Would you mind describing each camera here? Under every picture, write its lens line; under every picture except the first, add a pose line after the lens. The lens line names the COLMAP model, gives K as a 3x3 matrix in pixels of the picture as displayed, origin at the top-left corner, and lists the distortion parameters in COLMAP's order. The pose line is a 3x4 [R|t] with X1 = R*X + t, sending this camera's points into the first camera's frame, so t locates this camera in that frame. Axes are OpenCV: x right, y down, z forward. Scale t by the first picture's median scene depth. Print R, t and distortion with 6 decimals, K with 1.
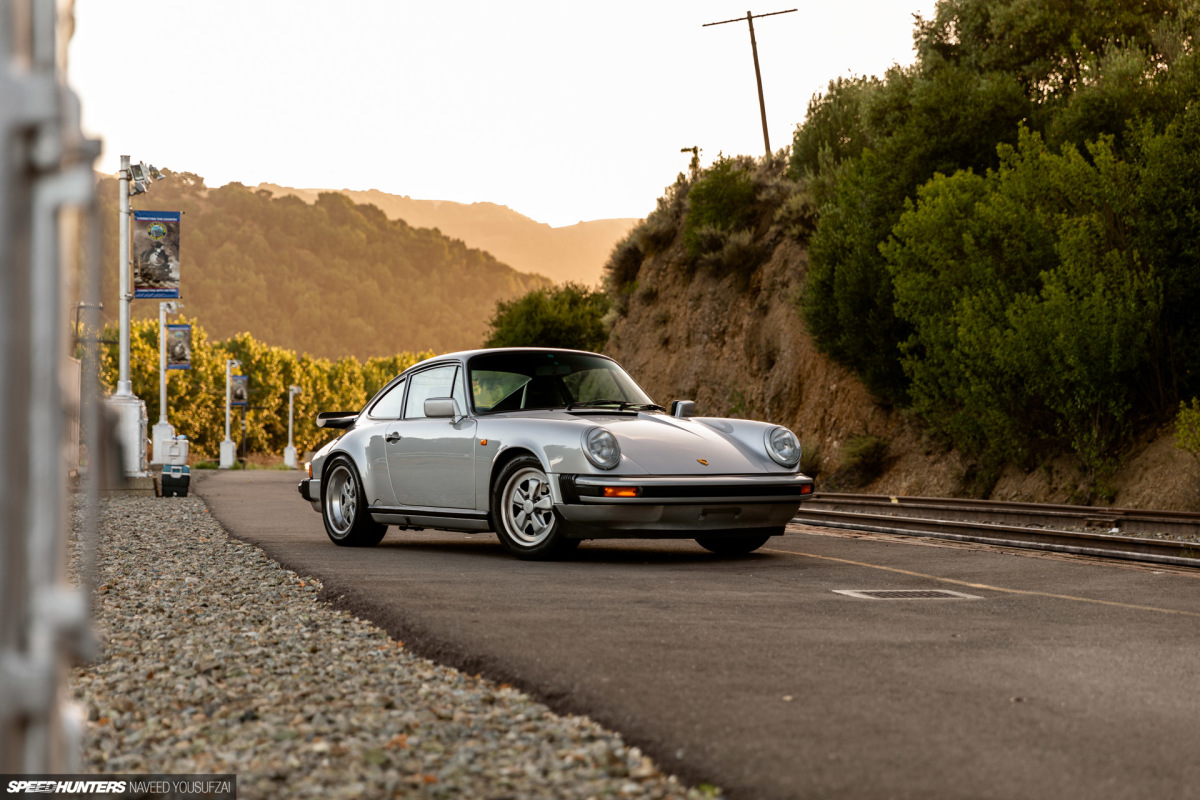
lens RADIAL K [[2348.9, 0, 604.1], [0, 2348.9, 433.5], [0, 0, 1]] dist [0.054650, 0.066630]
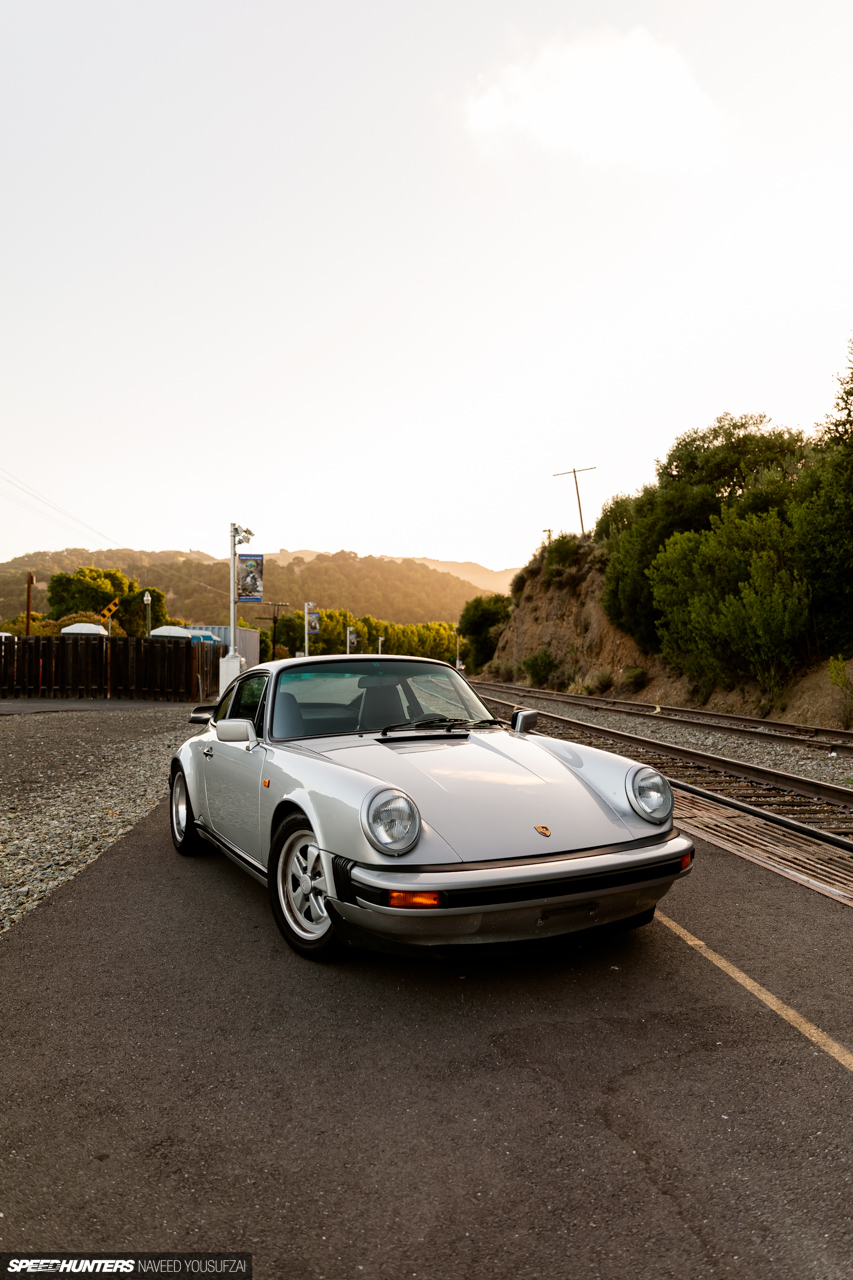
lens RADIAL K [[858.0, 0, 456.6], [0, 858.0, 637.5], [0, 0, 1]] dist [0.011120, -0.001484]
pose [[0.997372, -0.005341, -0.072258, 0.012955], [0.004384, 0.999901, -0.013396, -0.015733], [0.072323, 0.013044, 0.997296, 0.273090]]
